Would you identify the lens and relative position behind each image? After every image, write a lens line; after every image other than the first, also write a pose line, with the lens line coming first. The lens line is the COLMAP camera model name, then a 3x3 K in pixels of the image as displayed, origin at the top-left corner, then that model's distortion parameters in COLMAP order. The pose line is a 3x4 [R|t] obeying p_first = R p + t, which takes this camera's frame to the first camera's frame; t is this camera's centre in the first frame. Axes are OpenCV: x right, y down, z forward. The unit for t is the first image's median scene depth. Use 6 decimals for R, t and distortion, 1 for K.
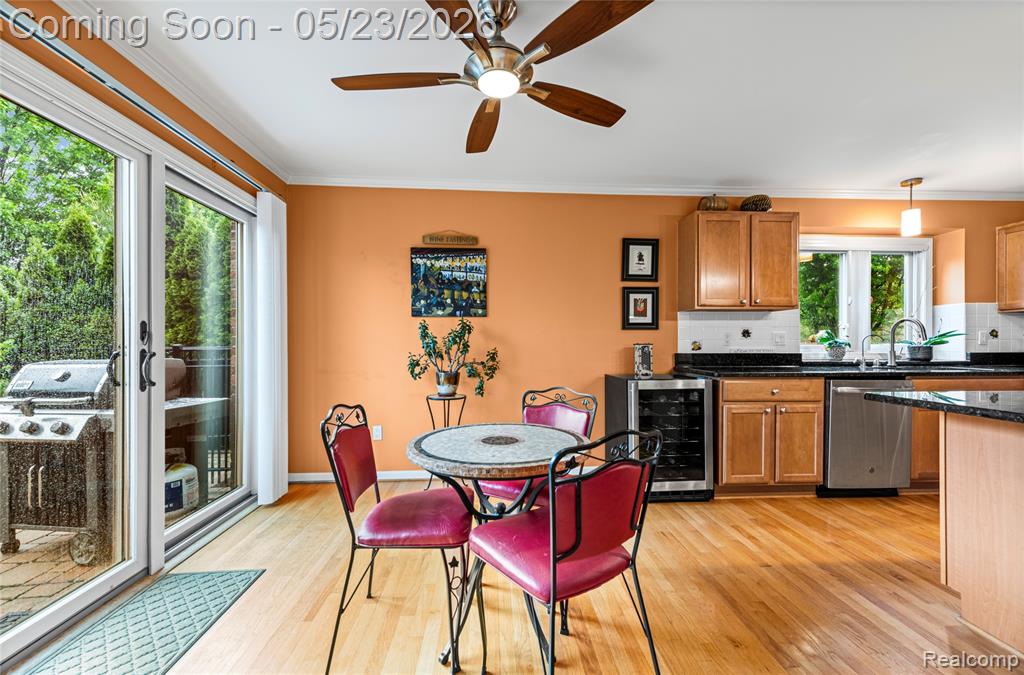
lens RADIAL K [[403.6, 0, 517.4], [0, 403.6, 342.4], [0, 0, 1]] dist [0.009094, -0.001276]
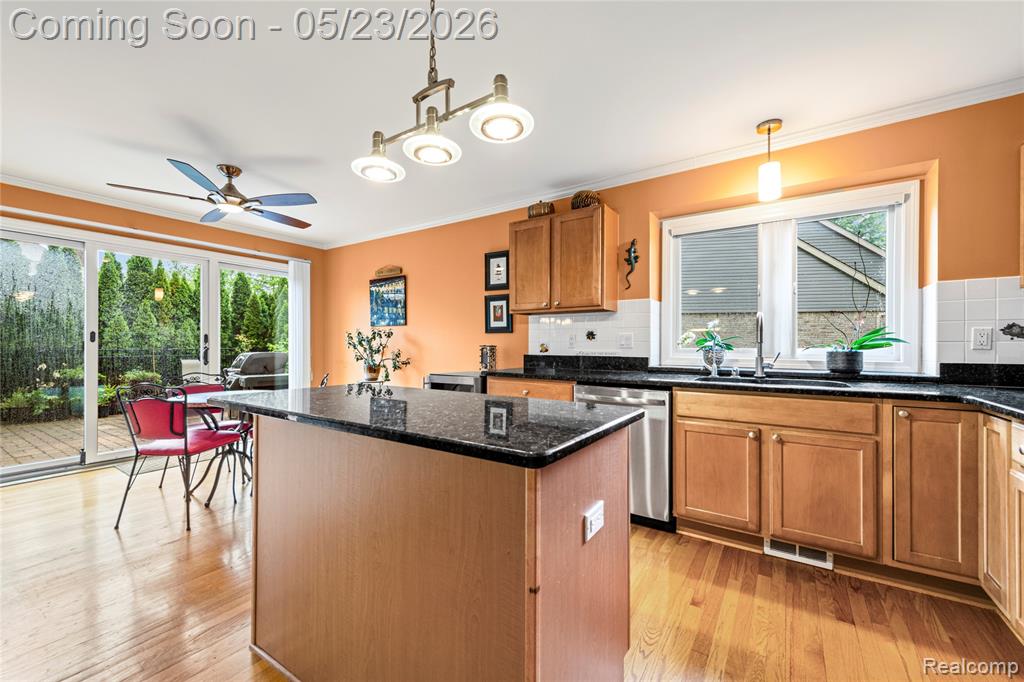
lens RADIAL K [[406.5, 0, 520.3], [0, 406.5, 343.9], [0, 0, 1]] dist [0.009393, -0.001860]
pose [[0.795462, 0.002064, -0.606000, 1.072905], [-0.001616, 0.999998, 0.001285, -0.003399], [0.606001, -0.000042, 0.795464, 0.145741]]
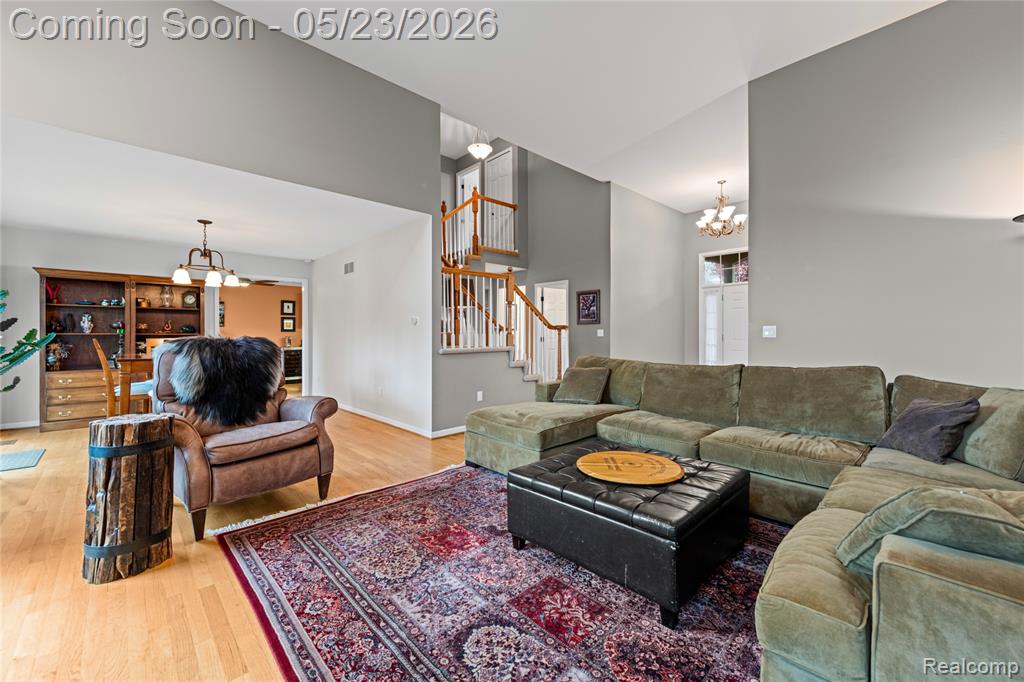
lens RADIAL K [[406.5, 0, 505.9], [0, 406.5, 337.2], [0, 0, 1]] dist [0.009393, -0.001860]
pose [[0.788720, 0.002848, 0.614745, -0.282492], [-0.006205, 0.999975, 0.003329, -0.010840], [-0.614721, -0.006441, 0.788719, -2.418203]]
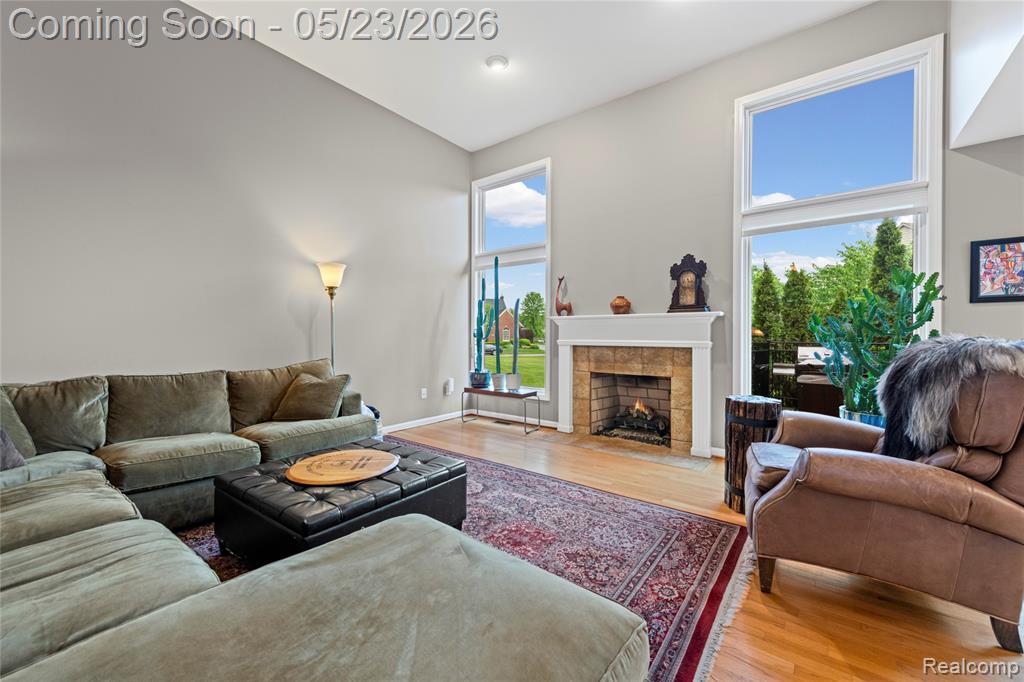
lens RADIAL K [[406.5, 0, 522.3], [0, 406.5, 337.7], [0, 0, 1]] dist [0.009393, -0.001860]
pose [[-0.657483, 0.005466, -0.753450, 0.531104], [0.002009, 0.999983, 0.005502, -0.011013], [0.753467, 0.002104, -0.657483, -1.439097]]
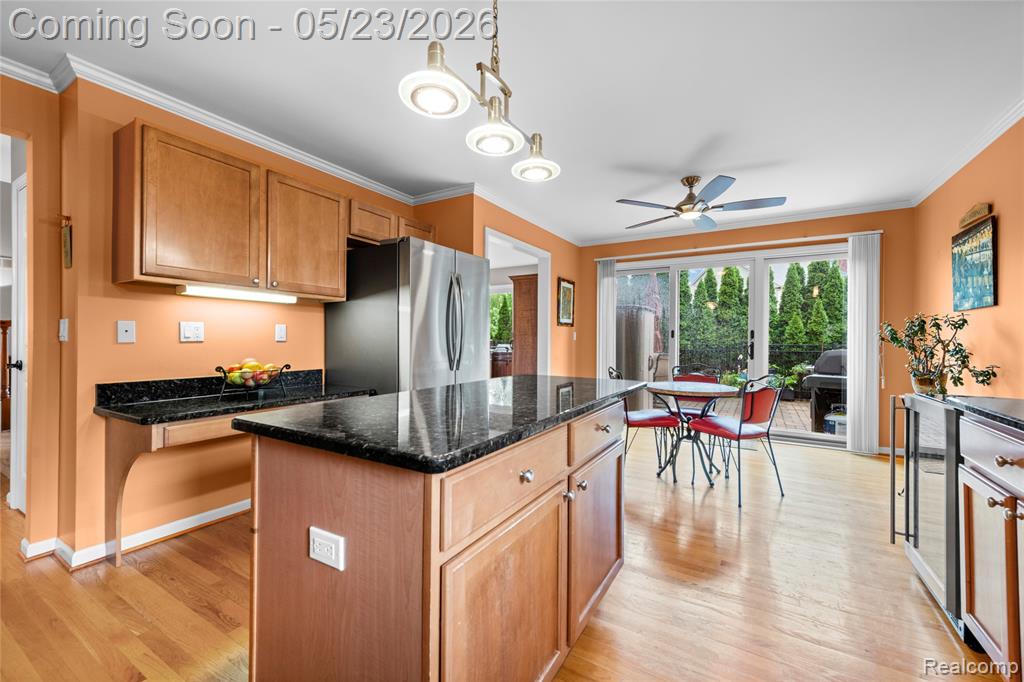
lens RADIAL K [[406.5, 0, 514.4], [0, 406.5, 337.6], [0, 0, 1]] dist [0.009393, -0.001860]
pose [[-0.575157, -0.004155, -0.818033, 1.066676], [-0.002615, 0.999991, -0.003240, -0.000053], [0.818039, 0.000275, -0.575163, 0.716592]]
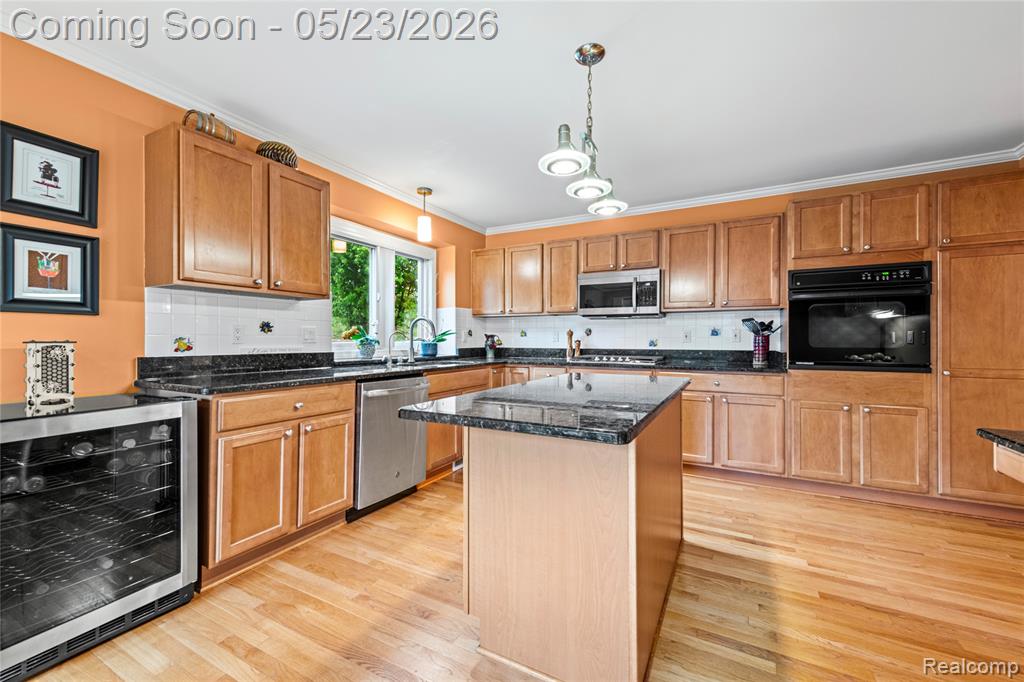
lens RADIAL K [[406.5, 0, 514.0], [0, 406.5, 341.2], [0, 0, 1]] dist [0.009393, -0.001860]
pose [[0.530262, -0.000123, 0.847834, 0.182767], [-0.002826, 0.999994, 0.001912, 0.000684], [-0.847829, -0.003410, 0.530258, 0.231433]]
